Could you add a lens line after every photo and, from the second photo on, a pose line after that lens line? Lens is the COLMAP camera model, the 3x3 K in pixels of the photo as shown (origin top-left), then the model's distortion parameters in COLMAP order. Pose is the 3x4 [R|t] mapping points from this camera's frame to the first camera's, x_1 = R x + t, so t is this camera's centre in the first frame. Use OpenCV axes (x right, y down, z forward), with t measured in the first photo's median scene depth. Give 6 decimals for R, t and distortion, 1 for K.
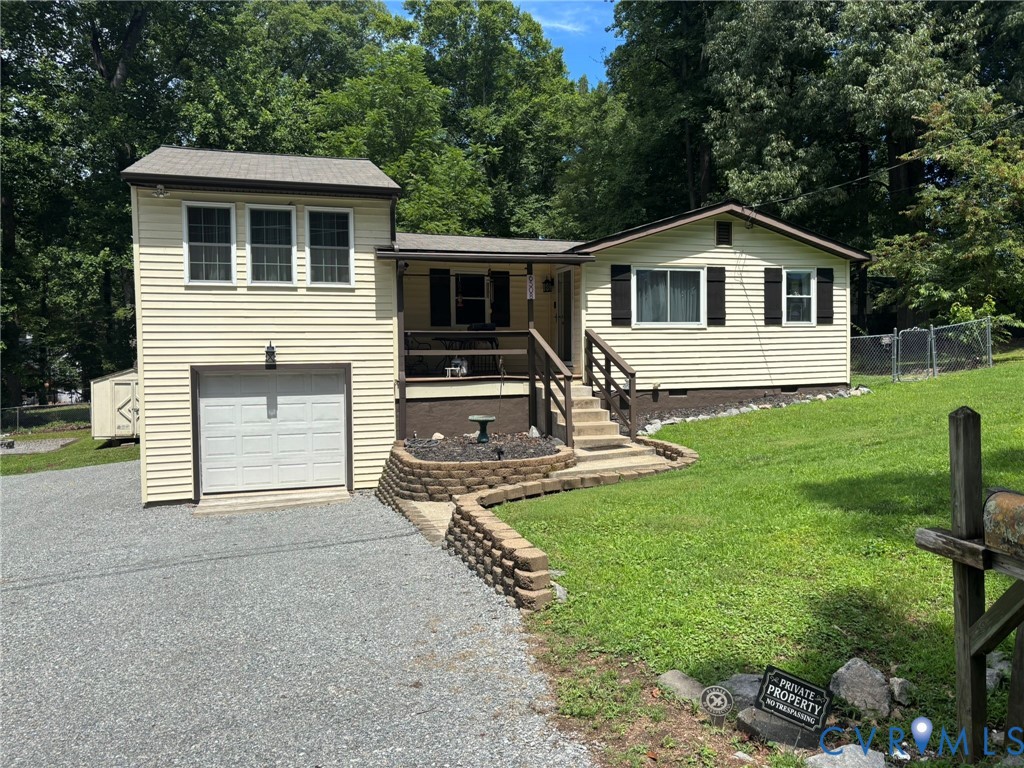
lens RADIAL K [[776.5, 0, 511.6], [0, 776.5, 381.4], [0, 0, 1]] dist [0.008002, -0.001931]
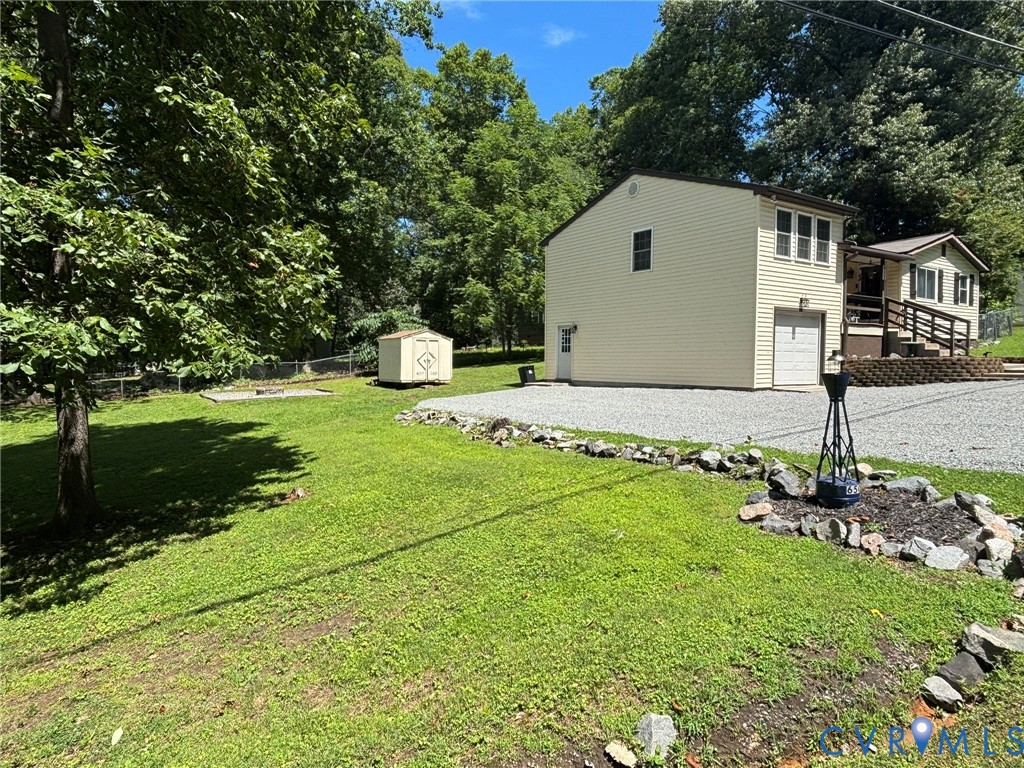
lens RADIAL K [[625.9, 0, 512.7], [0, 625.9, 384.7], [0, 0, 1]] dist [-0.003127, -0.000667]
pose [[0.957101, 0.005898, 0.289694, -1.249018], [-0.007933, 0.999951, 0.005850, 0.133993], [-0.289646, -0.007897, 0.957101, -0.098140]]
